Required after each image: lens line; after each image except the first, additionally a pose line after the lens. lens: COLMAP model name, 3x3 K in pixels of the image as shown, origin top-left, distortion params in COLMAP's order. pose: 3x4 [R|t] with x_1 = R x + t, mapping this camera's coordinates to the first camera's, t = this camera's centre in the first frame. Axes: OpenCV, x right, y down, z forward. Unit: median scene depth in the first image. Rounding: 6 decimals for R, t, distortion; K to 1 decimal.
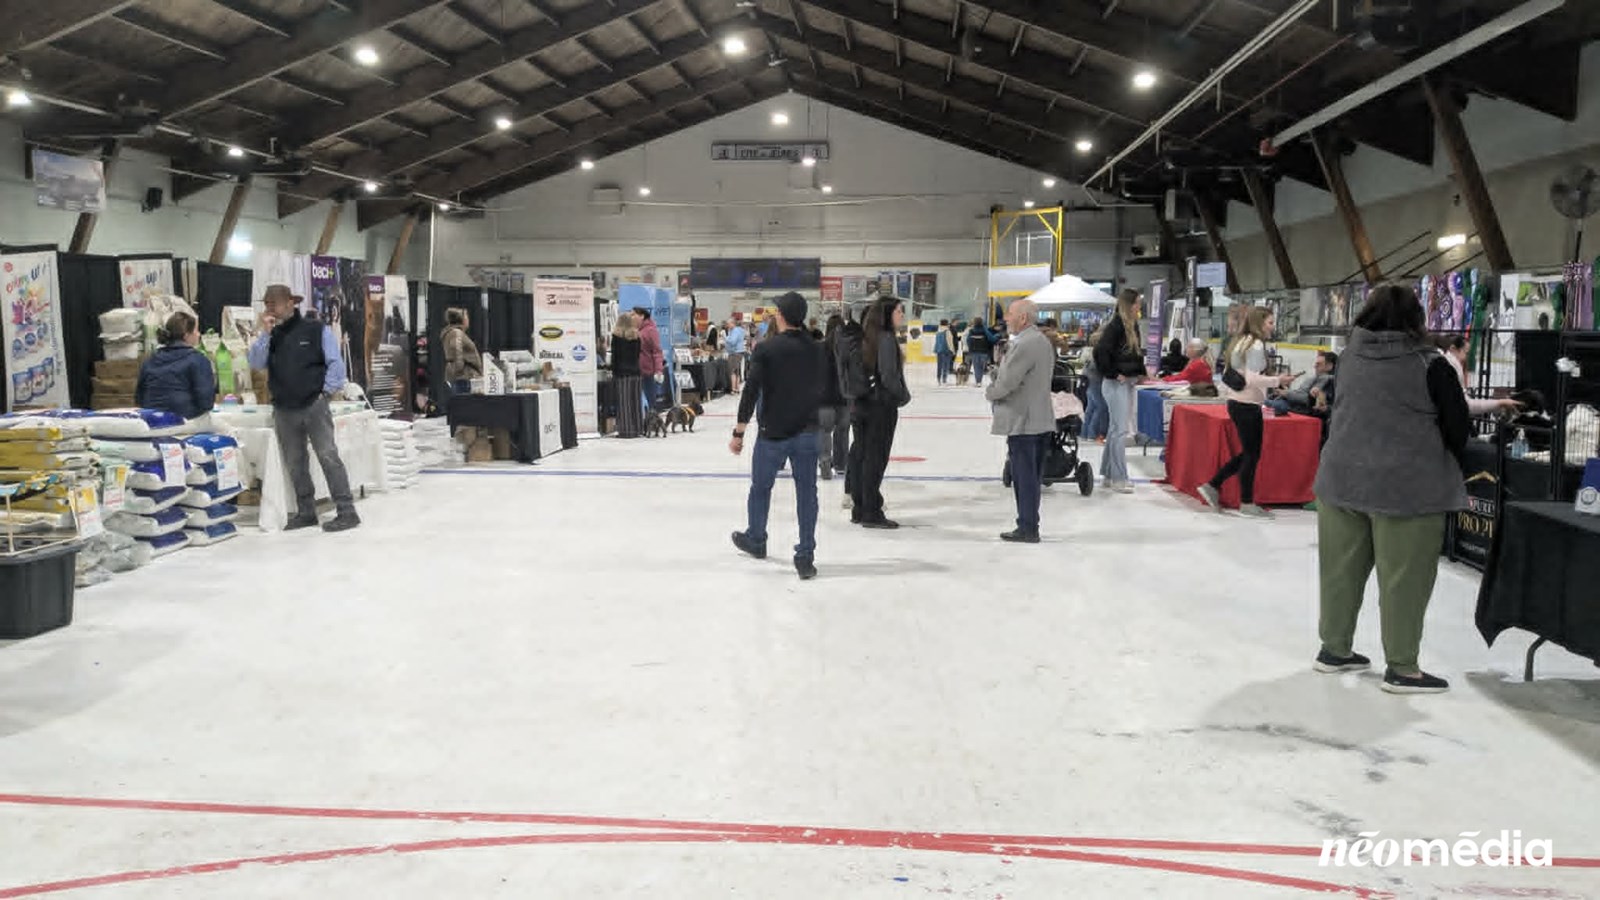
lens RADIAL K [[1263.2, 0, 800.1], [0, 1263.2, 479.6], [0, 0, 1]] dist [0.035378, -0.058622]
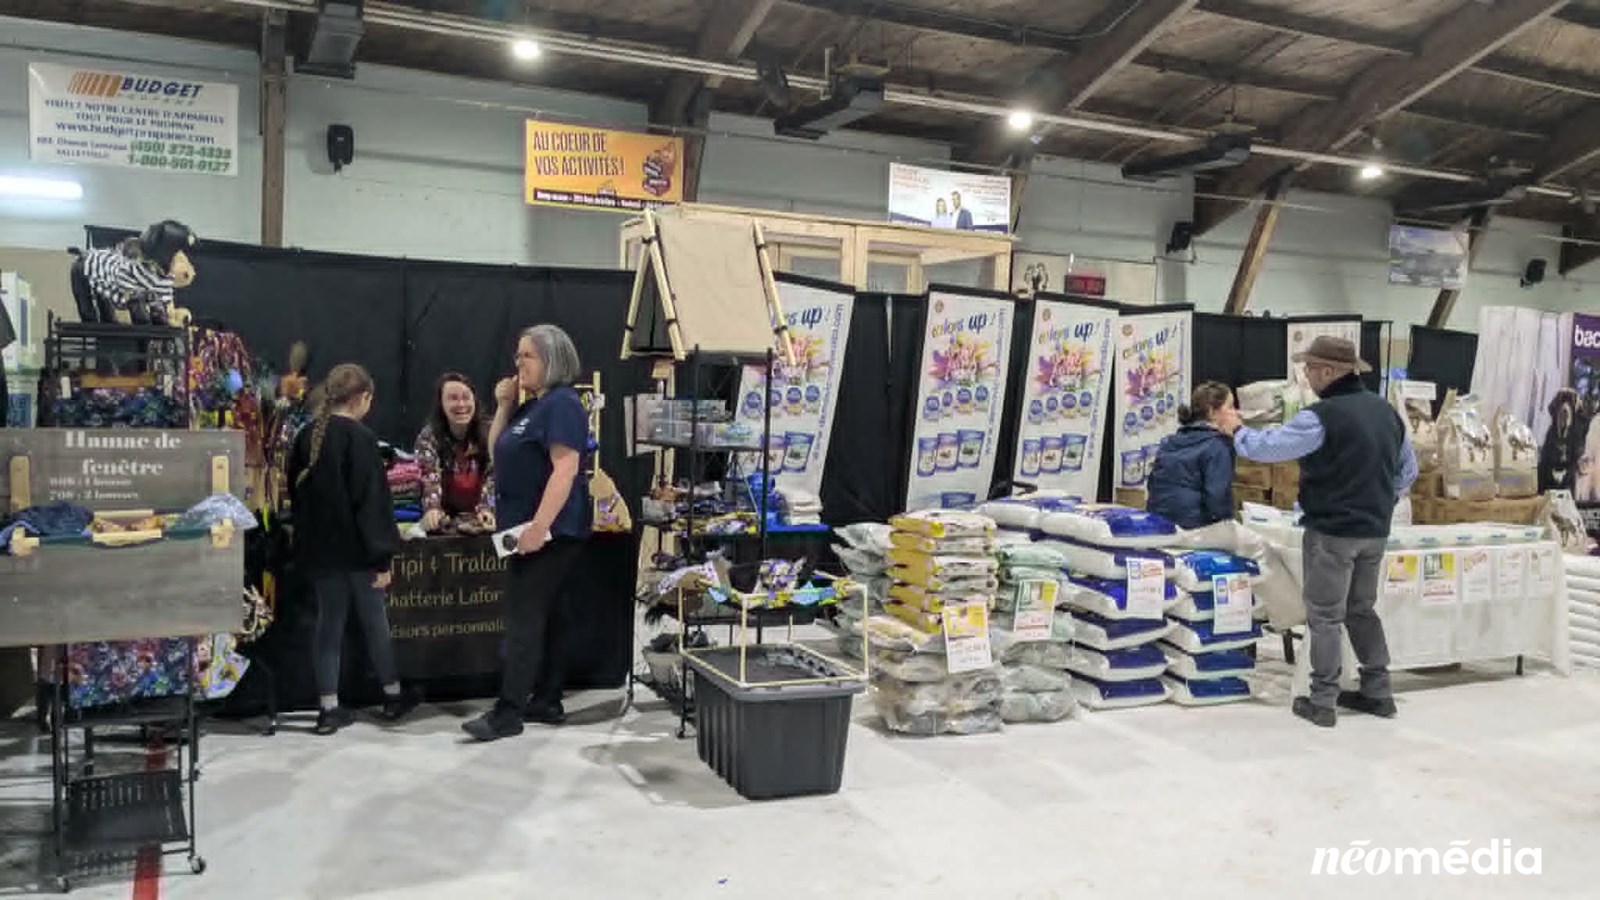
lens RADIAL K [[1263.2, 0, 800.1], [0, 1263.2, 479.6], [0, 0, 1]] dist [0.035378, -0.058622]
pose [[0.512304, 0.081346, -0.854943, 0.011696], [-0.139372, 0.990182, 0.010698, -0.037228], [0.847420, 0.113675, 0.518612, 0.316615]]
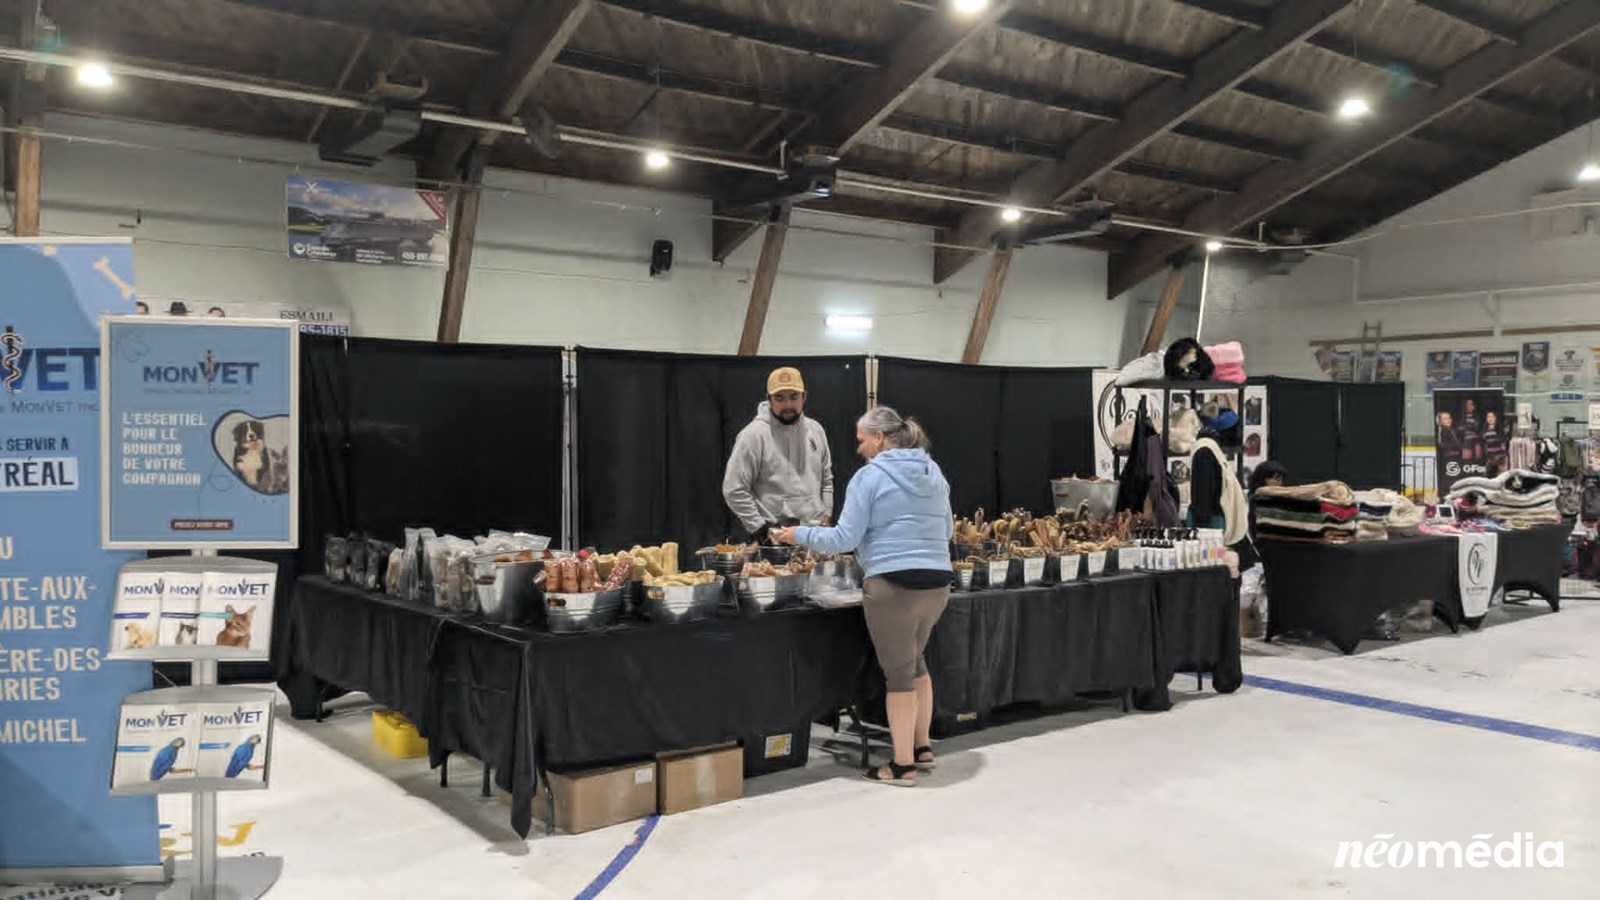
lens RADIAL K [[1248.2, 0, 800.0], [0, 1248.2, 450.0], [0, 0, 1]] dist [0.008502, -0.037479]
pose [[0.661337, 0.009669, -0.750027, 0.158068], [-0.093200, 0.993228, -0.069375, -0.213569], [0.744277, 0.115783, 0.657759, 1.759057]]
